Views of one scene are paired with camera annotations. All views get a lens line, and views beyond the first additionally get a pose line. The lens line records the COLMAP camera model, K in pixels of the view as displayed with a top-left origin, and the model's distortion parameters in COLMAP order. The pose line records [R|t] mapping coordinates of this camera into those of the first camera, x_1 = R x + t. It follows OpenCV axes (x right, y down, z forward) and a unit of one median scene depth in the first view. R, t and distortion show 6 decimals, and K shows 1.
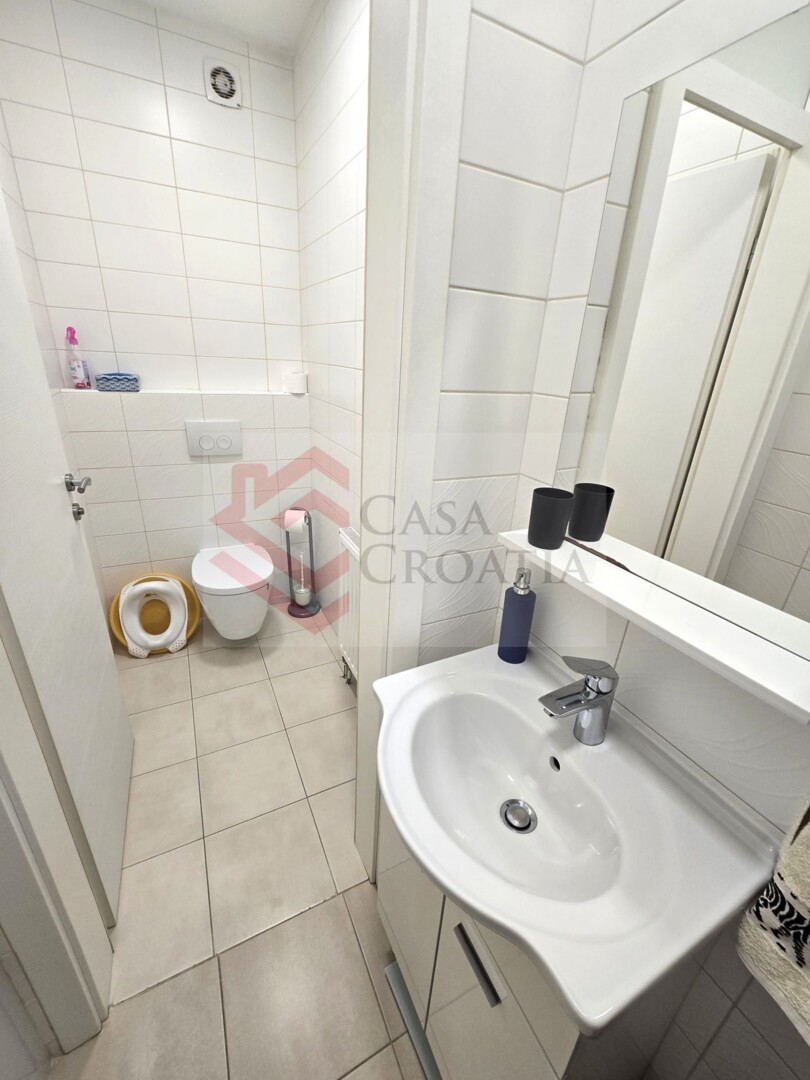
lens RADIAL K [[441.5, 0, 402.3], [0, 441.5, 538.7], [0, 0, 1]] dist [-0.002416, -0.000147]
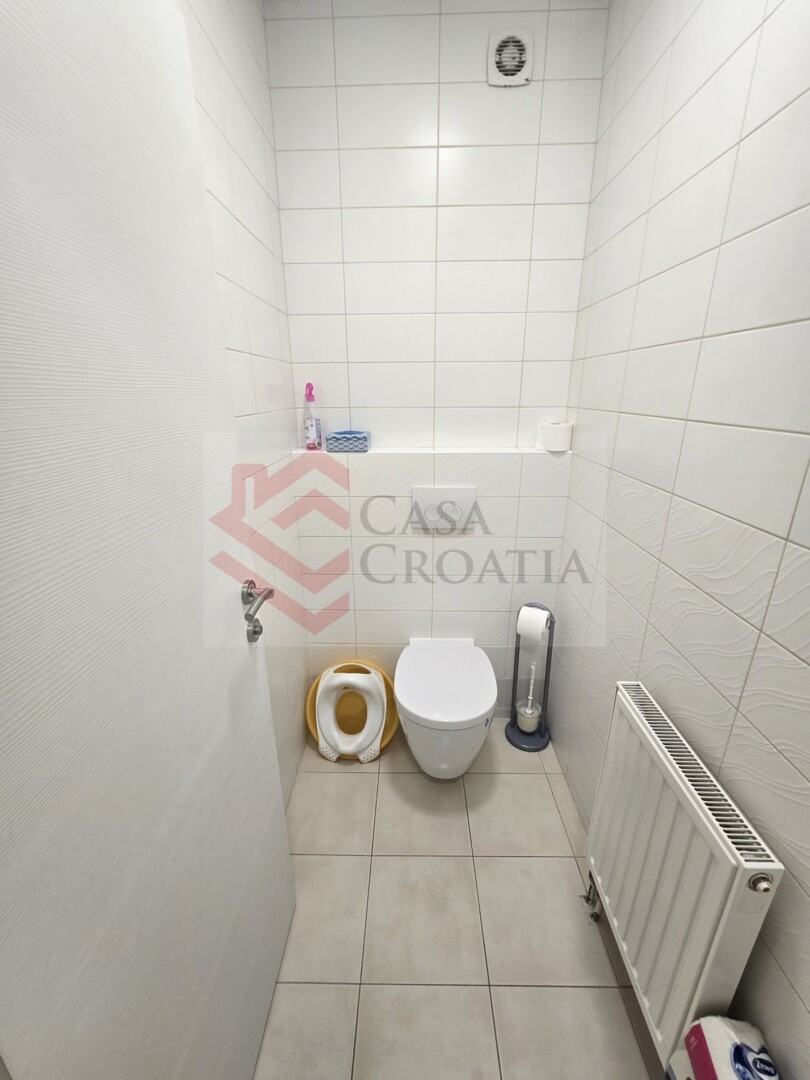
lens RADIAL K [[441.5, 0, 404.3], [0, 441.5, 539.8], [0, 0, 1]] dist [-0.002416, -0.000147]
pose [[0.884744, 0.093319, -0.456639, -0.129952], [-0.128829, 0.990544, -0.047180, -0.134015], [0.447918, 0.100571, 0.888400, 0.292738]]
